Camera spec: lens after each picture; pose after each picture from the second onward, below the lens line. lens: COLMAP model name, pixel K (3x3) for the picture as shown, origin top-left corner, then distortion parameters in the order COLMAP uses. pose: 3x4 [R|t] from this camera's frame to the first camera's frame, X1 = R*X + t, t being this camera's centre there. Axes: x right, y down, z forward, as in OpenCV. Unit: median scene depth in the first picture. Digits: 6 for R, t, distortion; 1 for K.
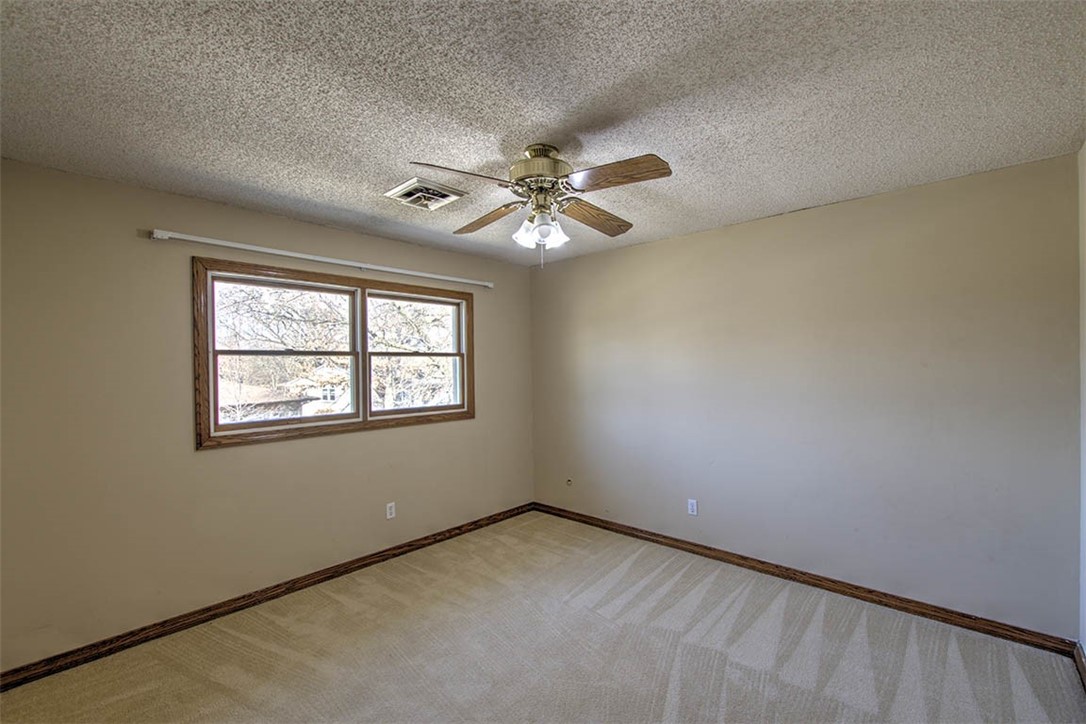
lens RADIAL K [[474.7, 0, 547.5], [0, 474.7, 363.5], [0, 0, 1]] dist [0.001067, -0.000162]
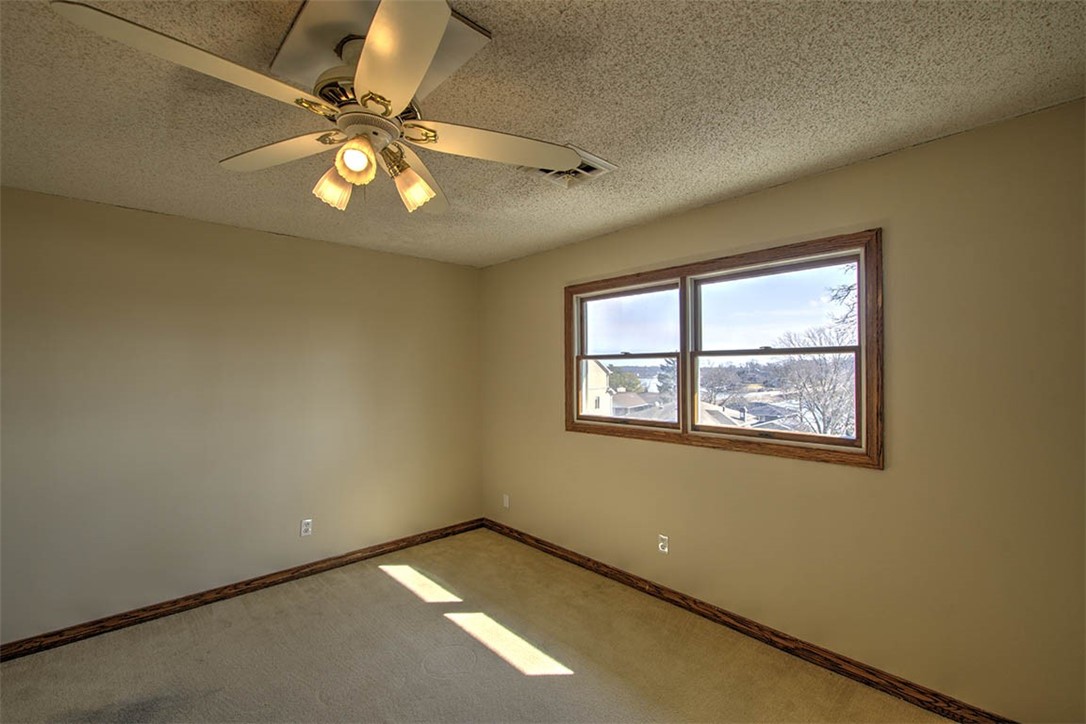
lens RADIAL K [[474.7, 0, 543.8], [0, 474.7, 364.8], [0, 0, 1]] dist [0.001067, -0.000162]
pose [[-0.079259, -0.023490, -0.996577, 0.456598], [-0.012325, 0.999669, -0.022582, 0.021338], [0.996778, 0.010493, -0.079523, 0.804351]]
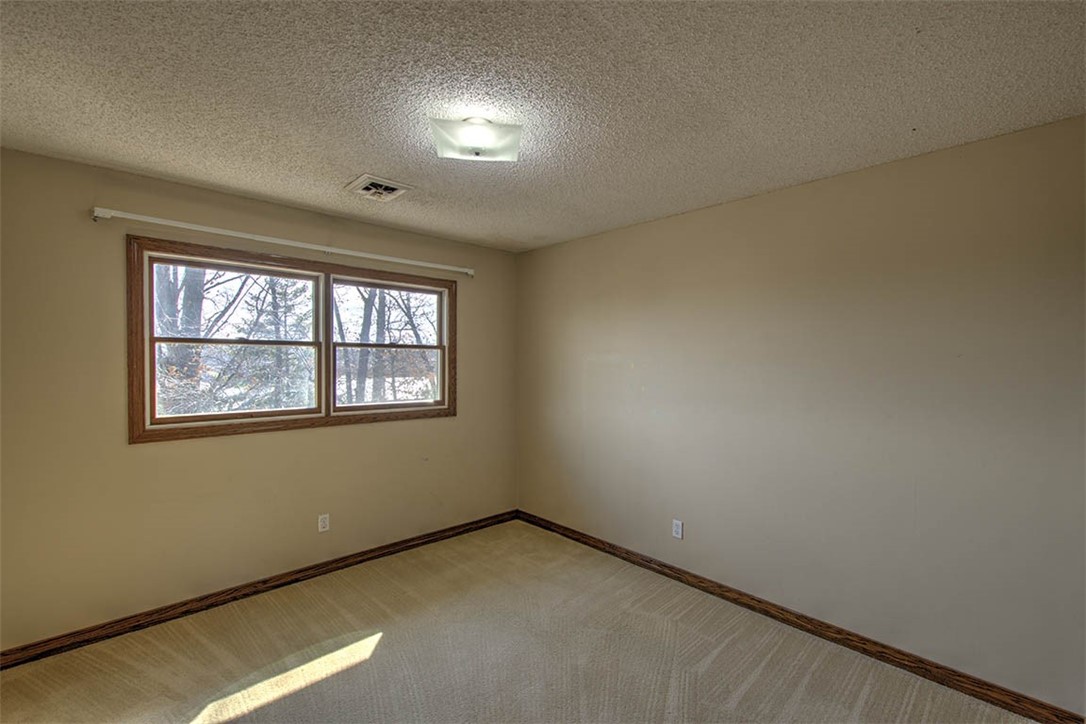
lens RADIAL K [[474.7, 0, 543.7], [0, 474.7, 362.6], [0, 0, 1]] dist [0.001067, -0.000162]
pose [[0.996939, 0.019372, -0.075740, 0.101481], [-0.018752, 0.999785, 0.008886, -0.000782], [0.075896, -0.007438, 0.997088, 0.107350]]
